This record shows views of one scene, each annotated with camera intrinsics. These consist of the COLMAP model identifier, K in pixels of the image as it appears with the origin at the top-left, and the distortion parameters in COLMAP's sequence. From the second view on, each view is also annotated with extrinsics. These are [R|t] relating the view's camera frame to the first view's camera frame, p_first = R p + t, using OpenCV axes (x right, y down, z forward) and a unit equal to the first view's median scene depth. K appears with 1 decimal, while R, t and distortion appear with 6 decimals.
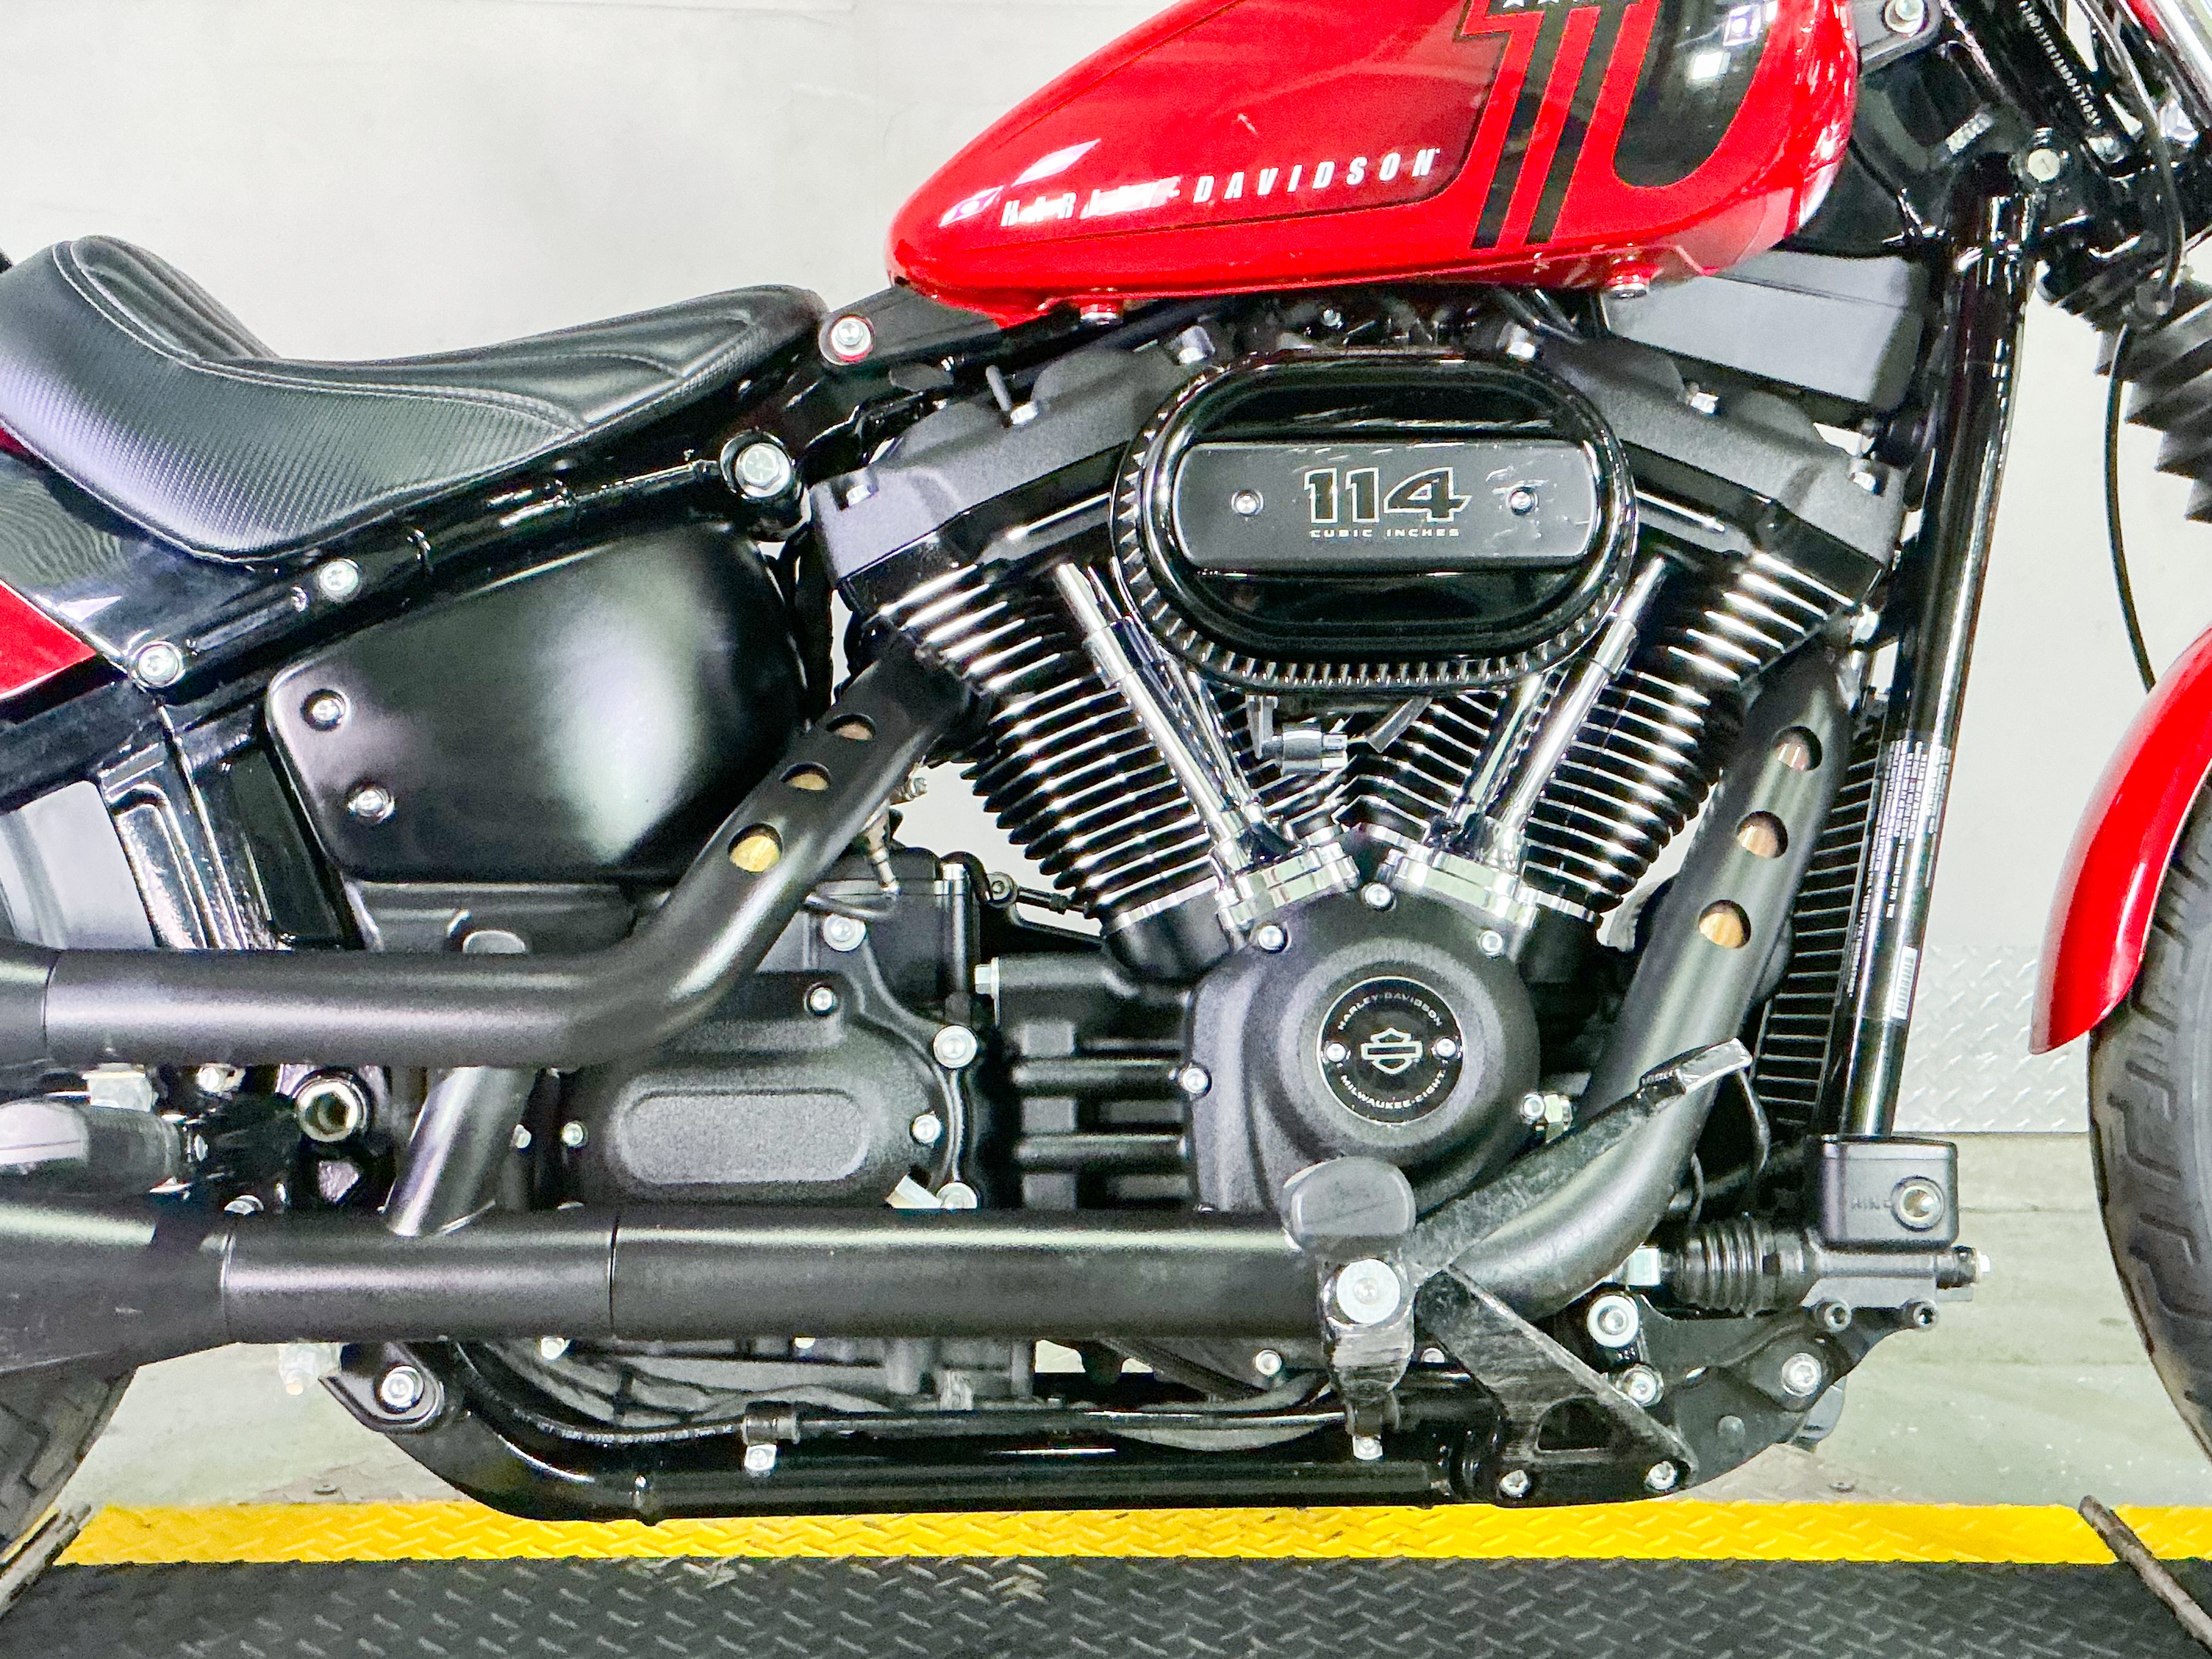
lens RADIAL K [[2741.6, 0, 1106.0], [0, 2741.6, 829.5], [0, 0, 1]] dist [0.116987, 0.018417]
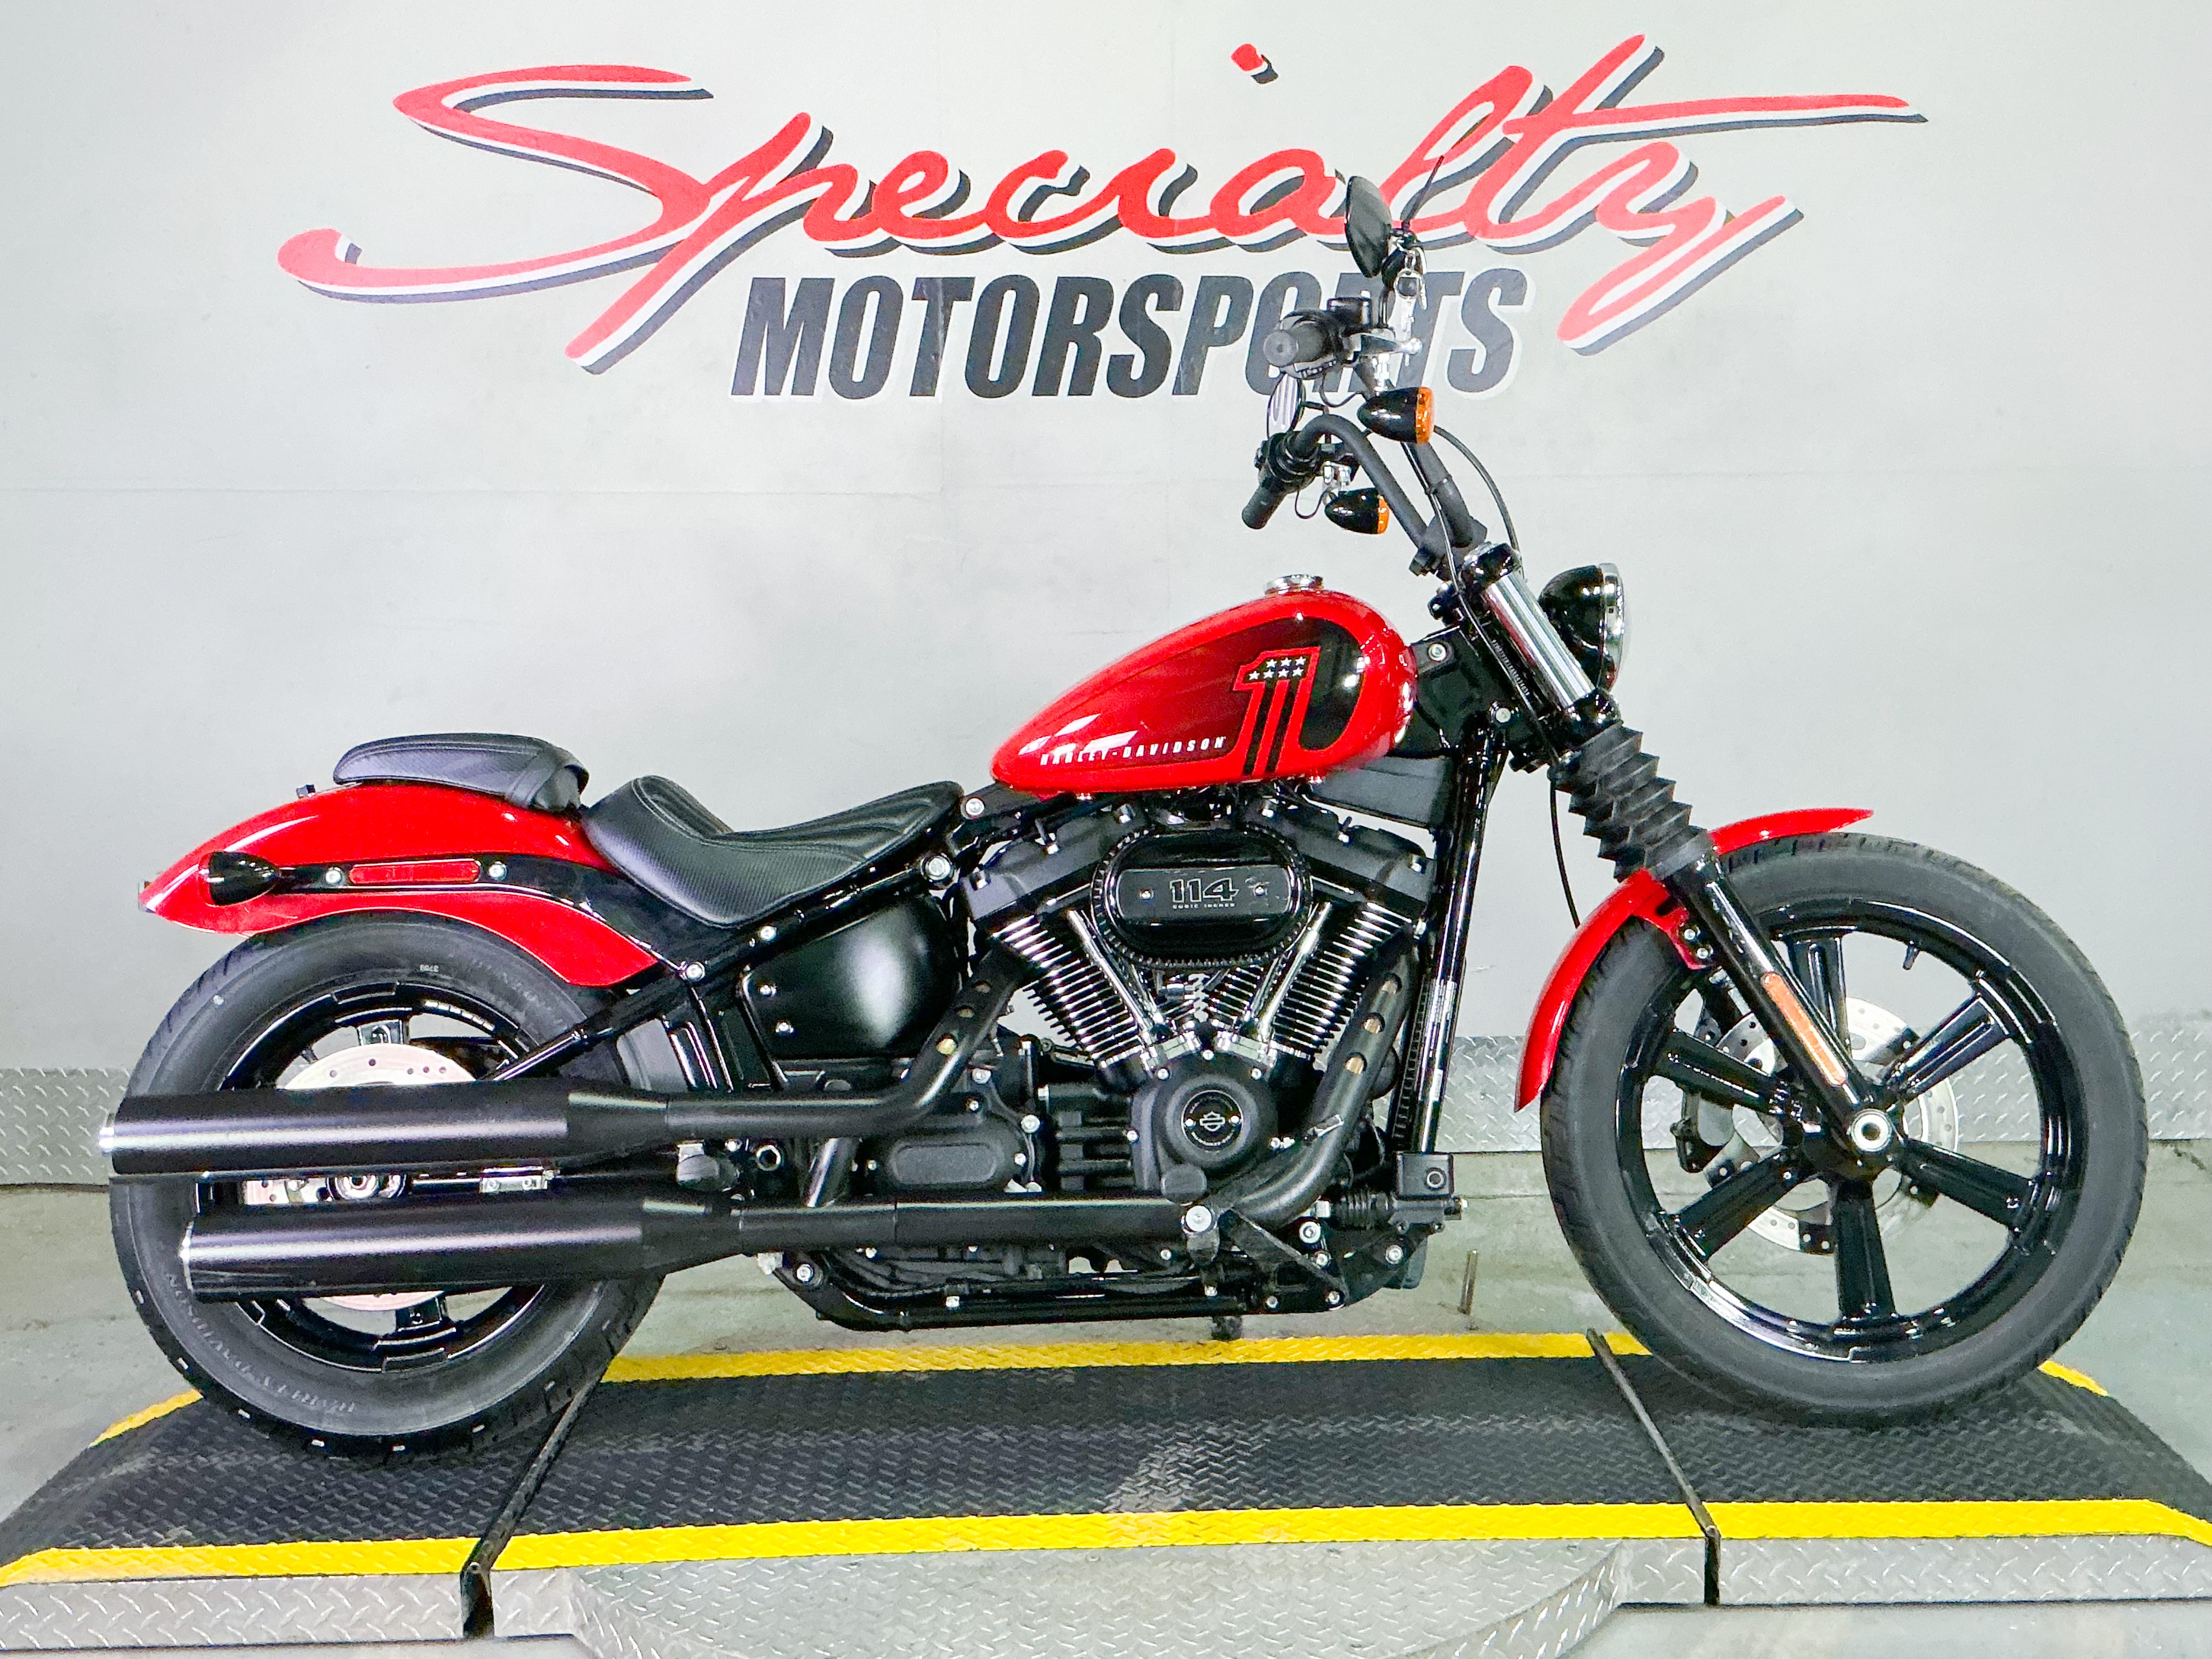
lens RADIAL K [[2398.2, 0, 1106.0], [0, 2398.2, 829.5], [0, 0, 1]] dist [0.109146, -0.212580]
pose [[0.999616, -0.026804, -0.007092, 0.030454], [0.026589, 0.999232, -0.028794, -0.110000], [0.007858, 0.028595, 0.999560, -1.045852]]
